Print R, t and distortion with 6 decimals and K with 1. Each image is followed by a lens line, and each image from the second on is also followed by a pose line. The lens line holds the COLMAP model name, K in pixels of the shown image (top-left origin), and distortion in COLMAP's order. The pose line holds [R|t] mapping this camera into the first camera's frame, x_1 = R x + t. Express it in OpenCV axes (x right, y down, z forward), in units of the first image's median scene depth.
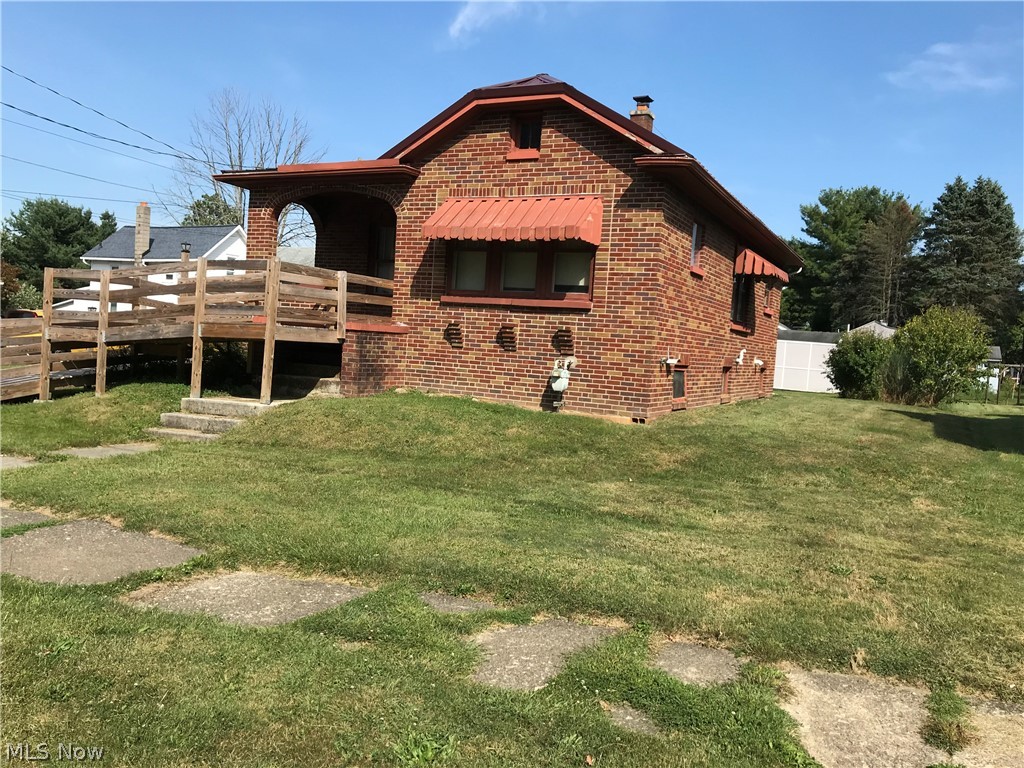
lens RADIAL K [[837.4, 0, 515.2], [0, 837.4, 386.4], [0, 0, 1]] dist [0.037224, -0.027621]
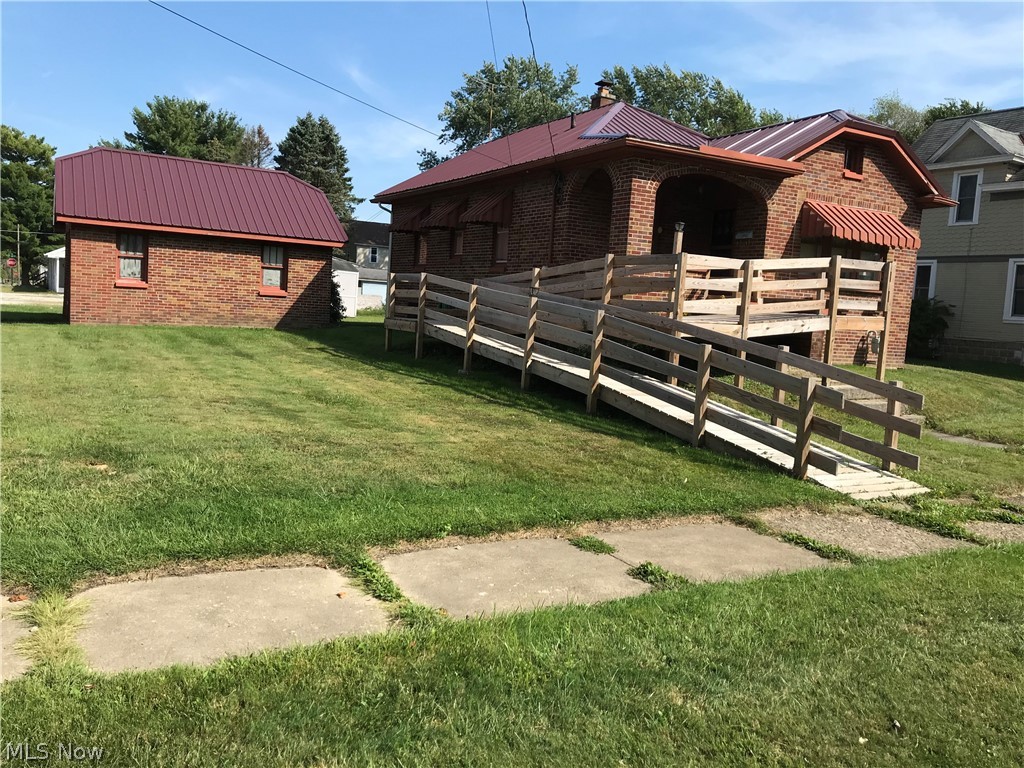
lens RADIAL K [[837.4, 0, 516.3], [0, 837.4, 383.1], [0, 0, 1]] dist [0.037224, -0.027621]
pose [[0.526972, -0.117855, 0.841671, -1.352568], [0.019620, 0.991761, 0.126587, -0.122939], [-0.849656, -0.050194, 0.524943, 0.699782]]
